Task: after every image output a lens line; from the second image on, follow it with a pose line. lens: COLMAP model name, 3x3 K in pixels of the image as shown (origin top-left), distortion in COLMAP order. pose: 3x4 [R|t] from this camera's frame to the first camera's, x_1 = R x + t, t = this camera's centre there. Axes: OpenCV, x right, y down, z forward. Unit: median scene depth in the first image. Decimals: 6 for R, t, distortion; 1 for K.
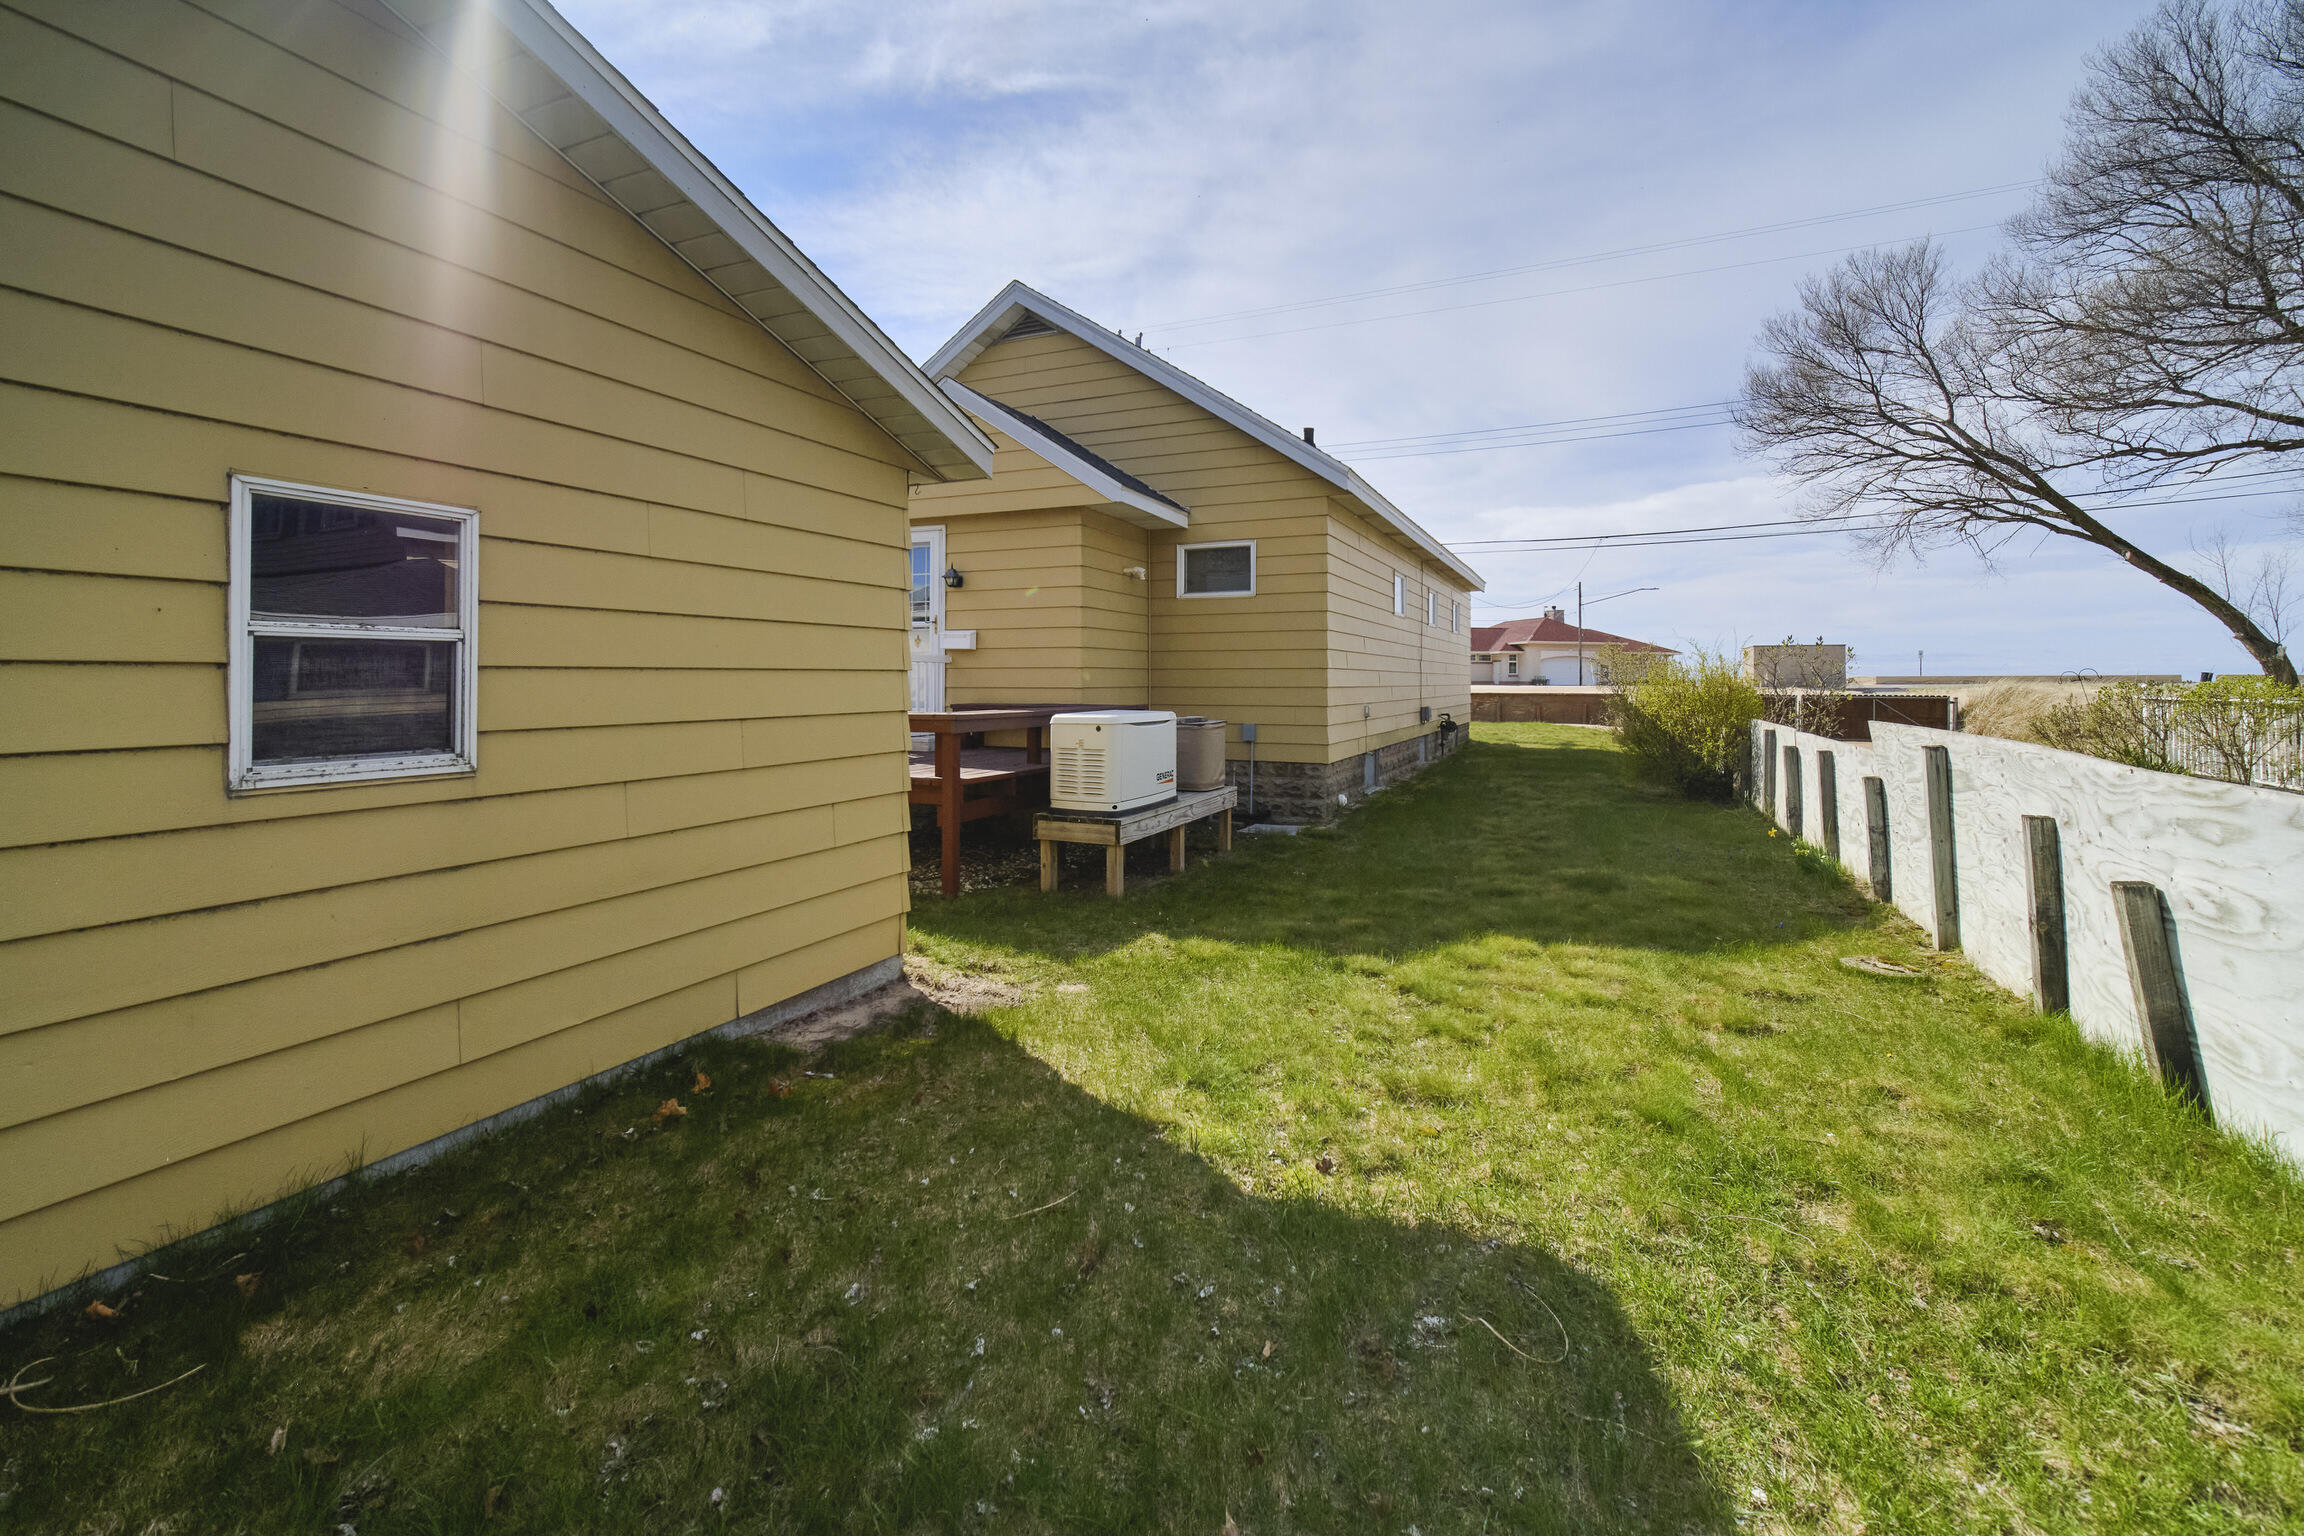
lens RADIAL K [[953.3, 0, 1161.3], [0, 953.3, 771.0], [0, 0, 1]] dist [-0.002301, 0.000465]
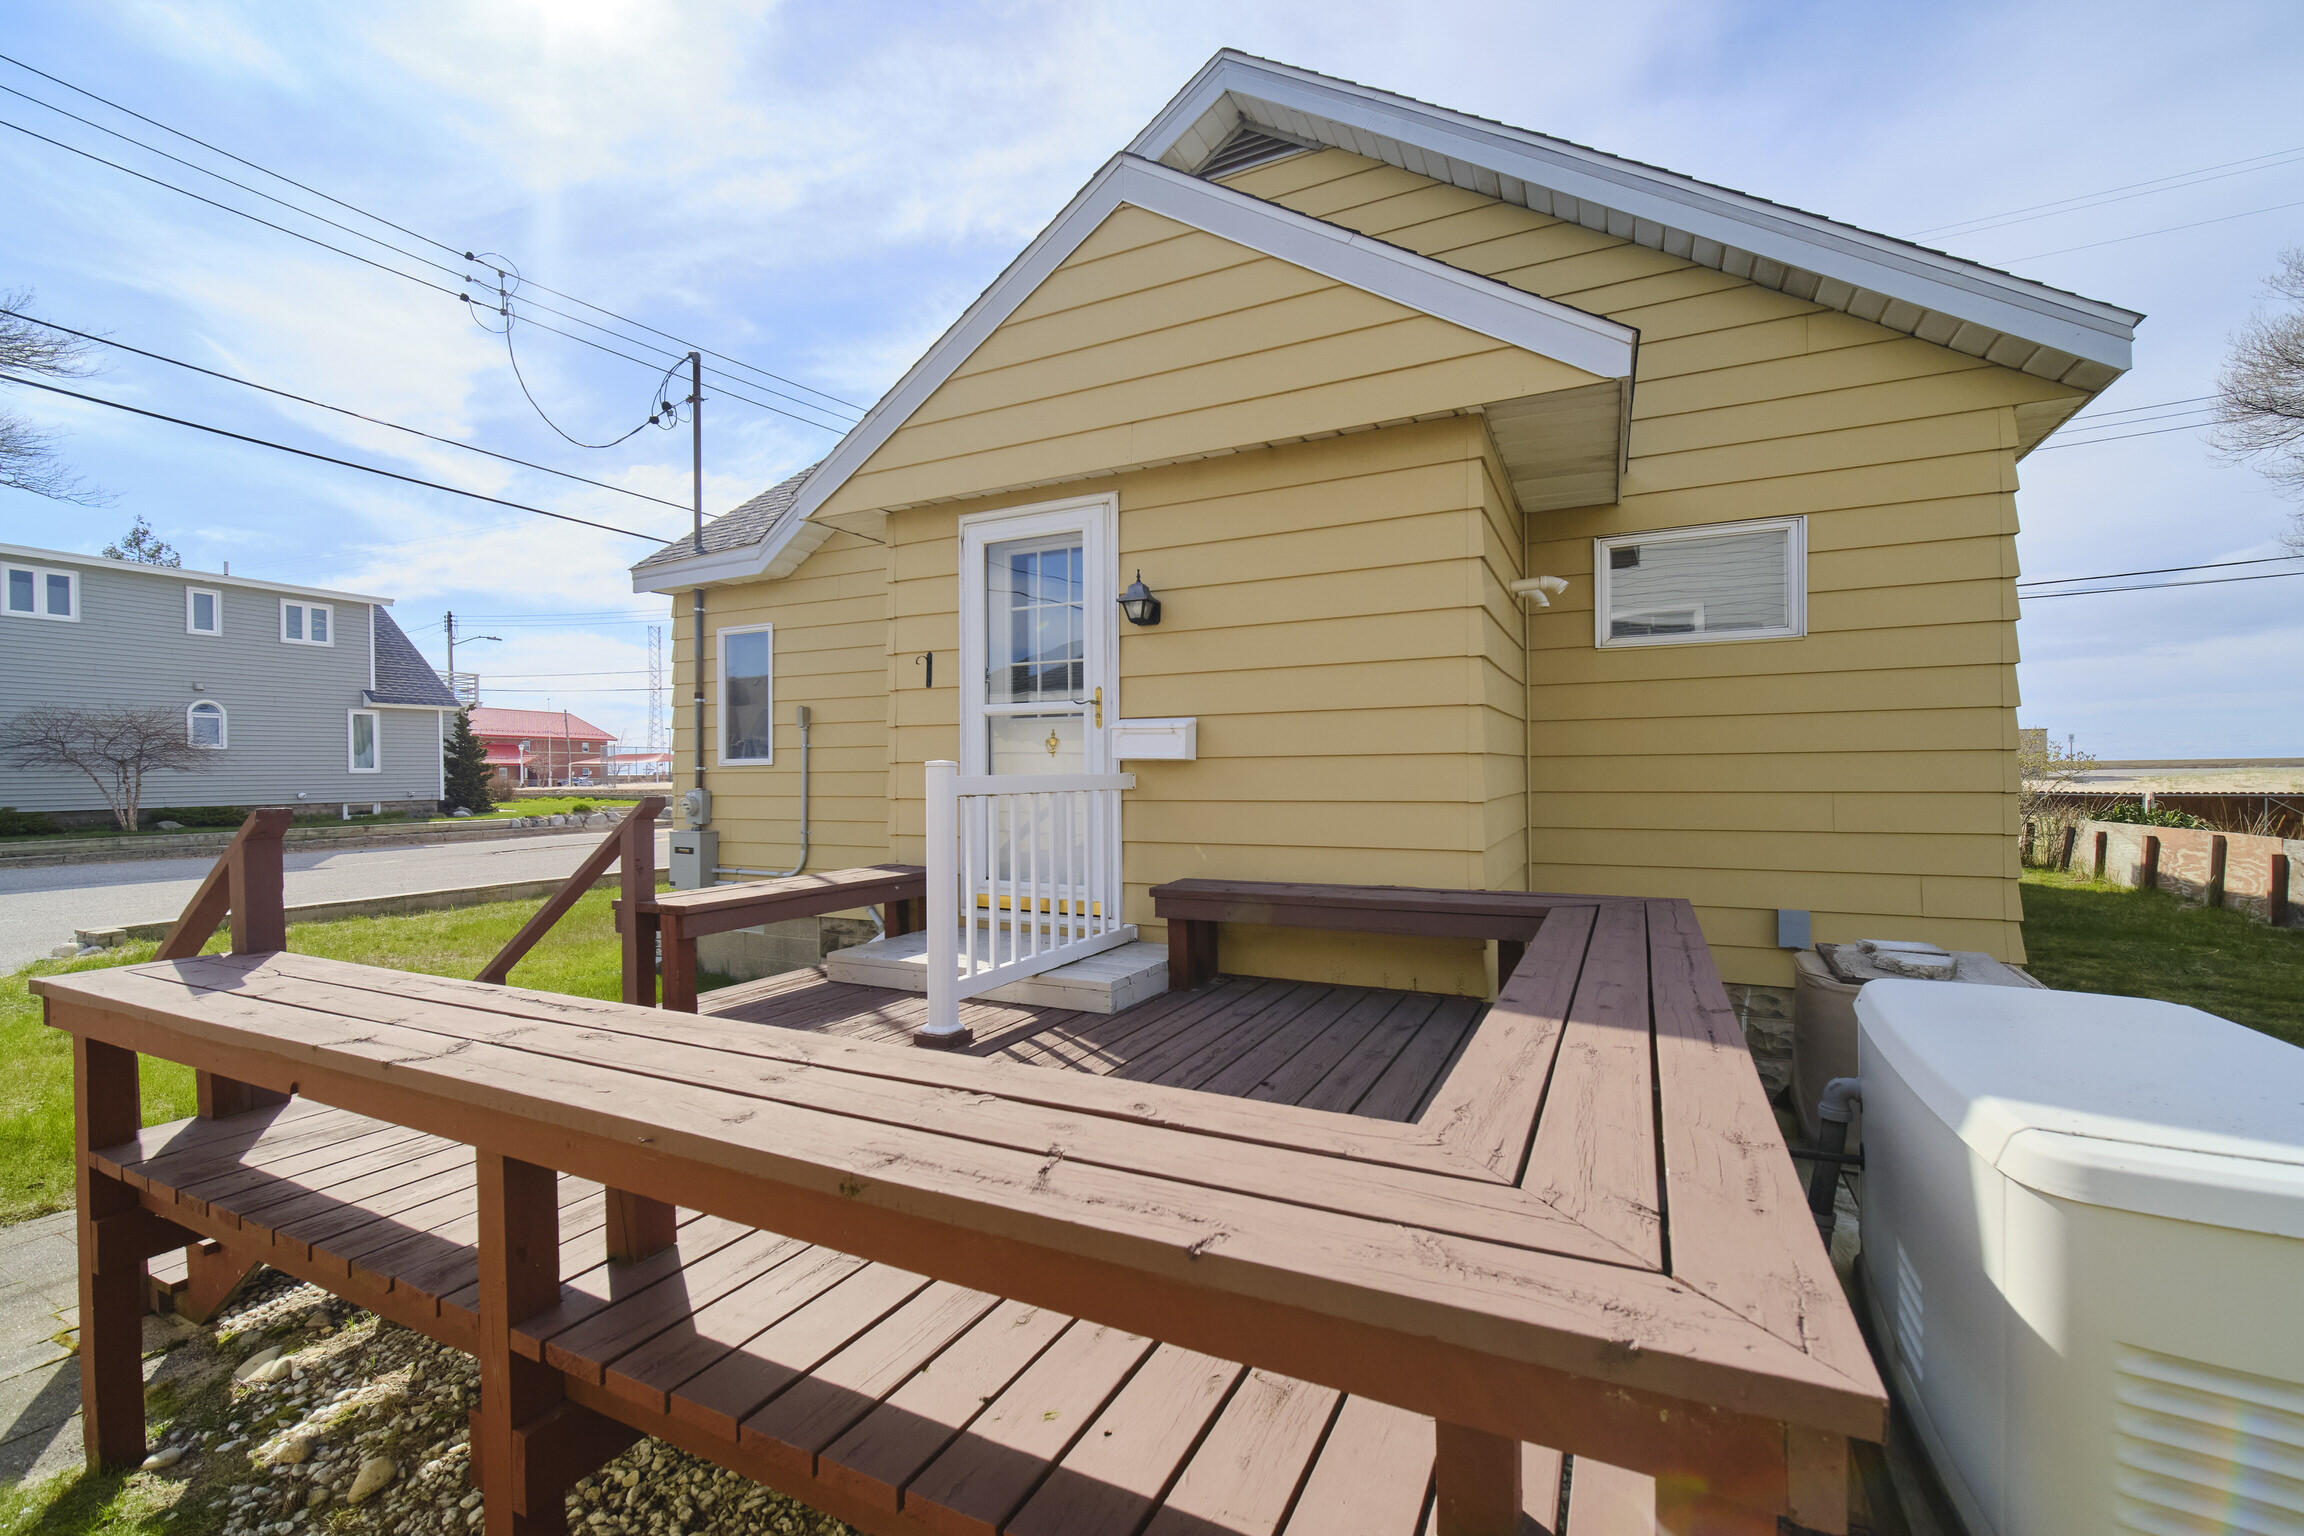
lens RADIAL K [[953.3, 0, 1161.3], [0, 953.3, 771.0], [0, 0, 1]] dist [-0.002301, 0.000465]
pose [[0.999027, -0.019707, -0.039456, -0.189153], [0.015930, 0.995460, -0.093836, -0.080474], [0.041126, 0.093116, 0.994806, 0.553320]]
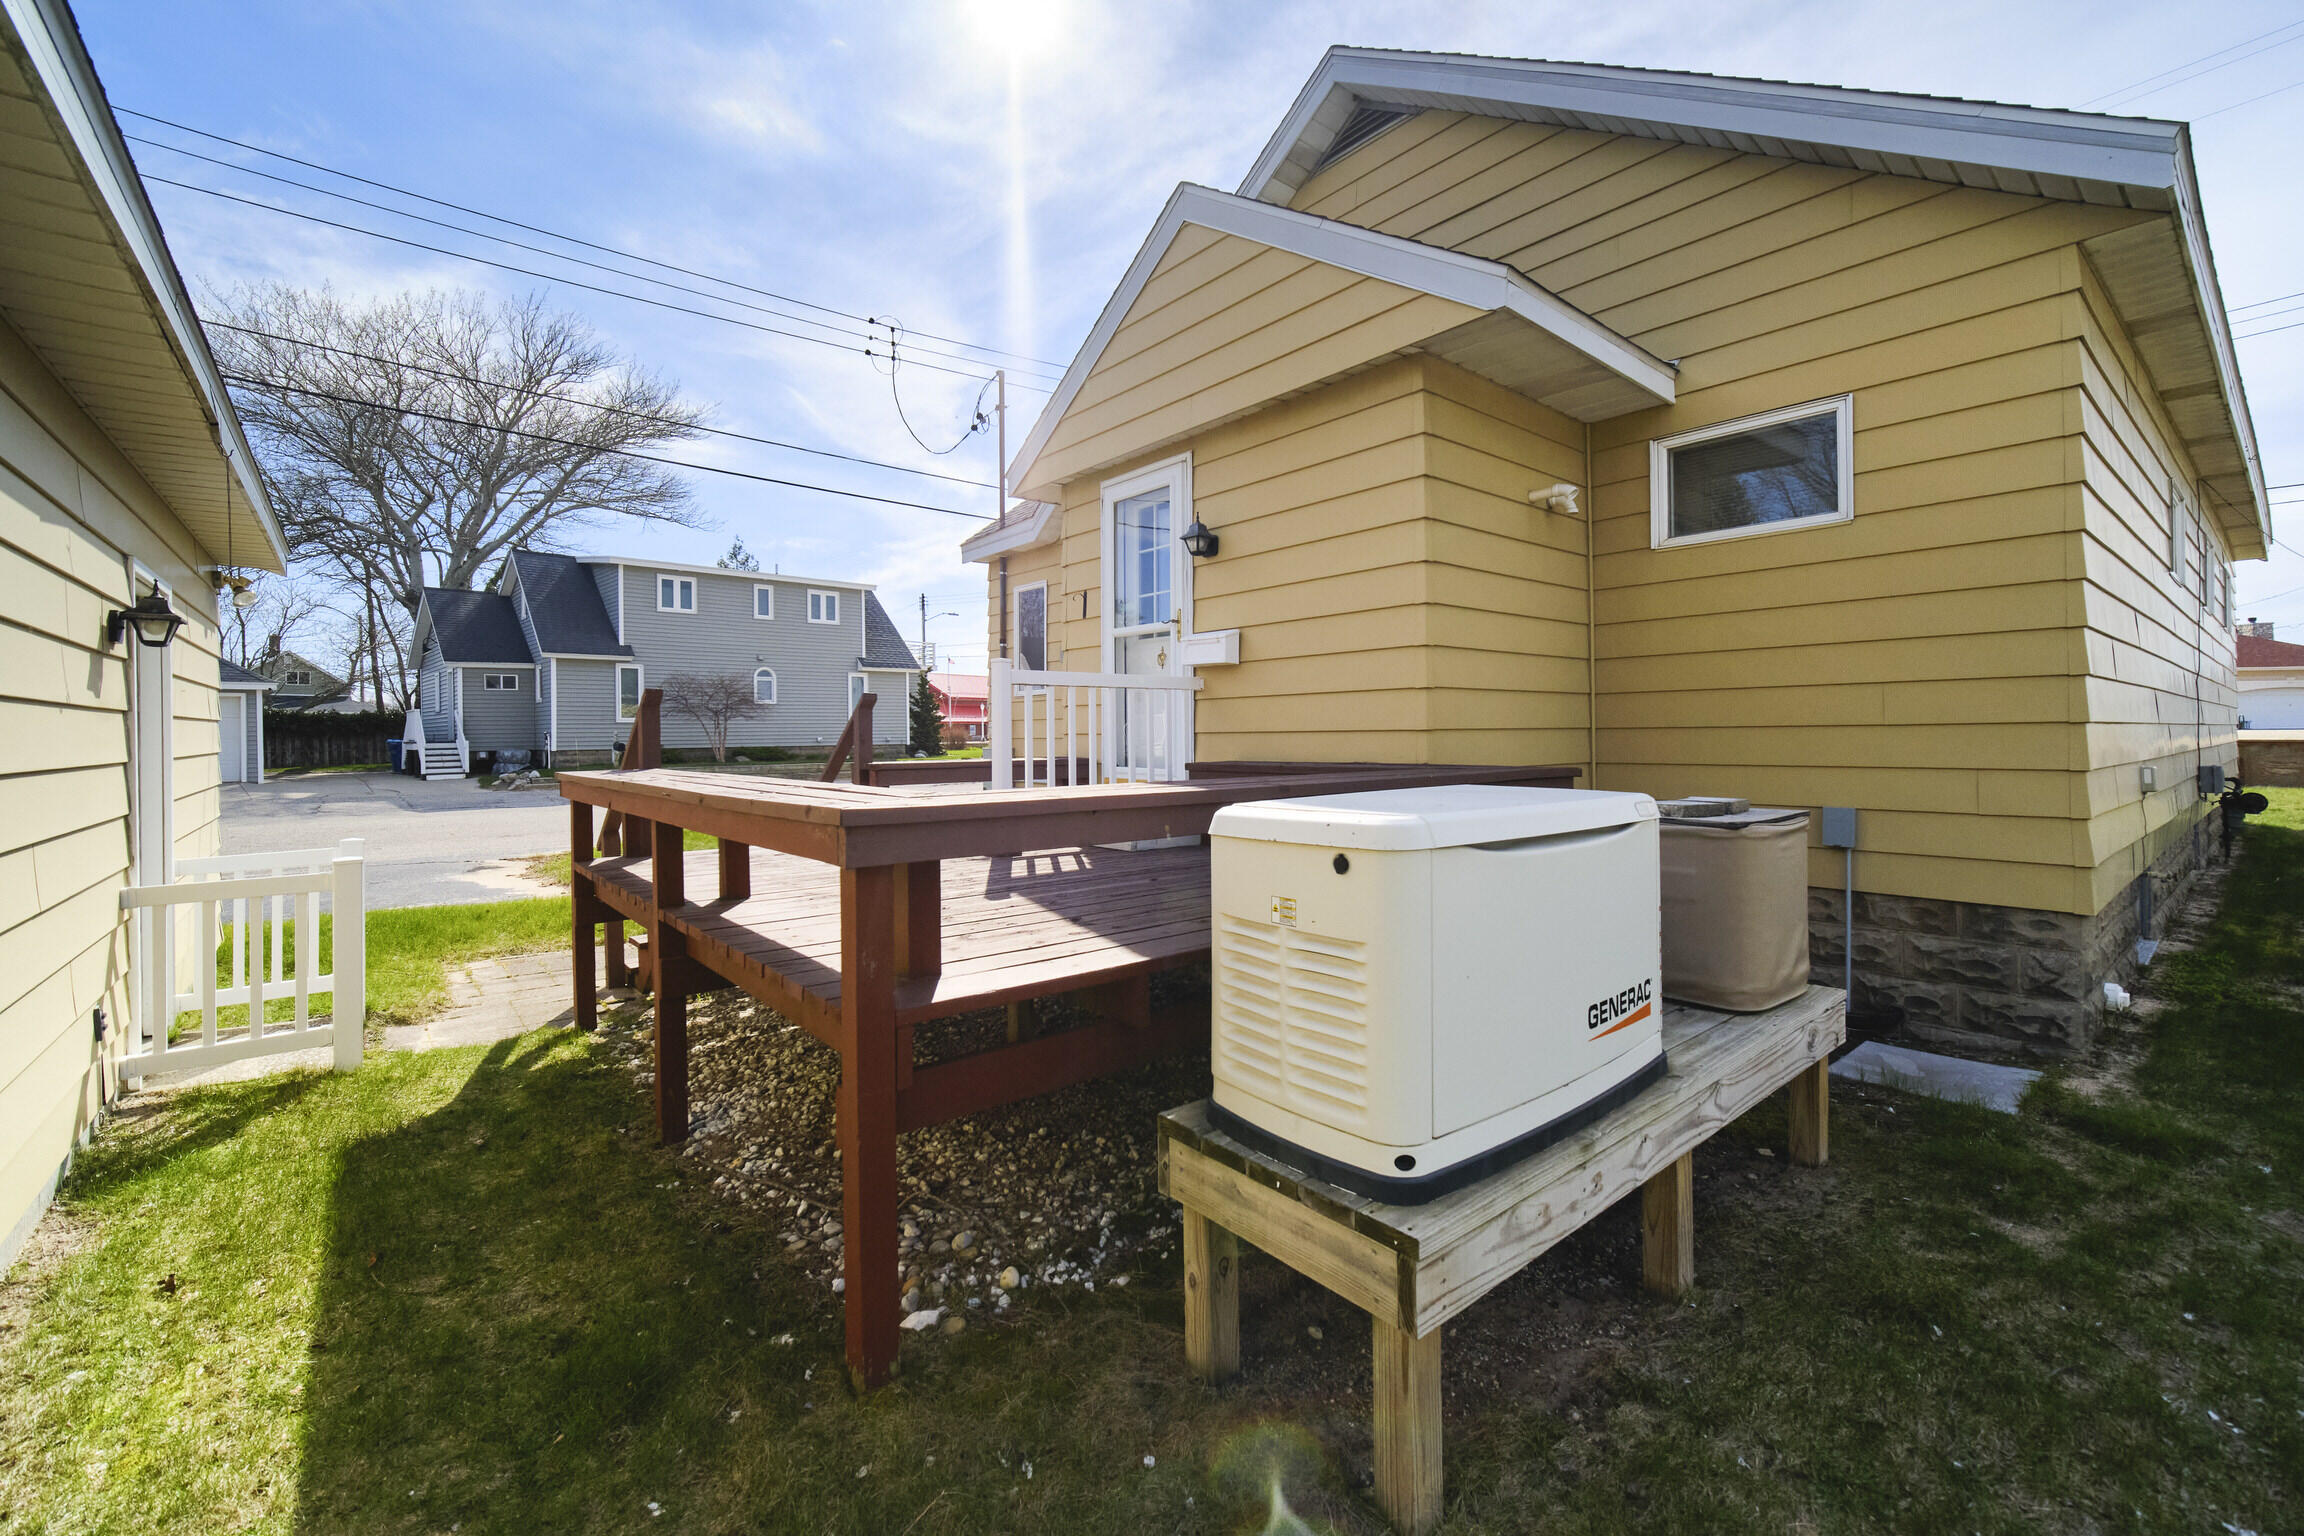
lens RADIAL K [[968.2, 0, 1140.2], [0, 968.2, 729.1], [0, 0, 1]] dist [-0.001252, 0.000139]
pose [[0.890706, -0.014011, -0.454363, 0.007009], [-0.031191, 0.995286, -0.091836, -0.037871], [0.453508, 0.095970, 0.886070, 0.484936]]
